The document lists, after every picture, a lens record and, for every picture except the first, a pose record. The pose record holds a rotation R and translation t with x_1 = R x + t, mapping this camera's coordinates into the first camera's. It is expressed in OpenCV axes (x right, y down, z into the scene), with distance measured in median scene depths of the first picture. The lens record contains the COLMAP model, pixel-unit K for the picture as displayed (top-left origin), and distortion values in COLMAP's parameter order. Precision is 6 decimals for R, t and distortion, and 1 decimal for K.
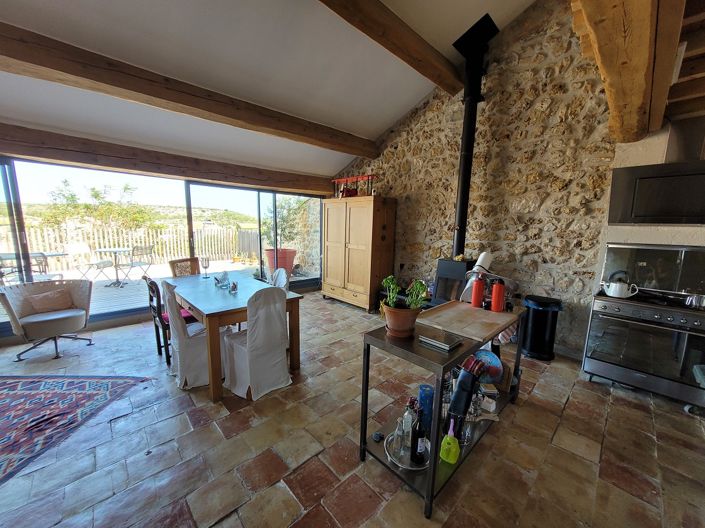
lens RADIAL K [[277.6, 0, 353.8], [0, 277.6, 265.6], [0, 0, 1]] dist [-0.001250, -0.000310]
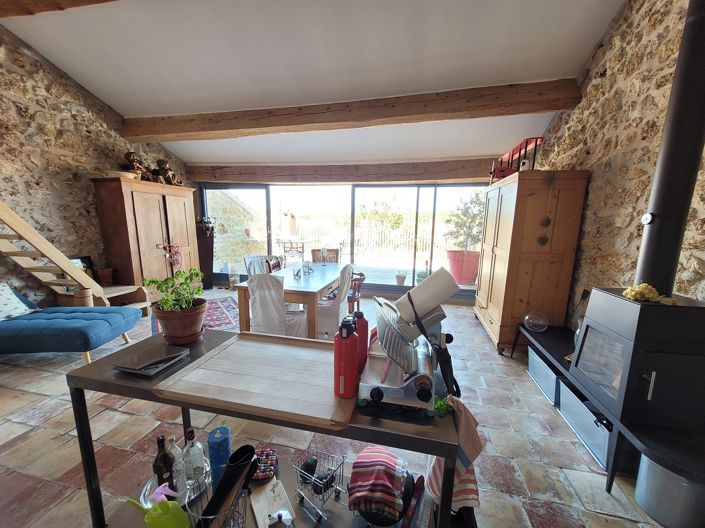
lens RADIAL K [[277.6, 0, 350.8], [0, 277.6, 266.5], [0, 0, 1]] dist [-0.001250, -0.000310]
pose [[0.537755, 0.119658, -0.834567, 0.408649], [-0.124413, 0.990303, 0.061822, -0.031011], [0.833871, 0.070586, 0.547427, 0.349990]]
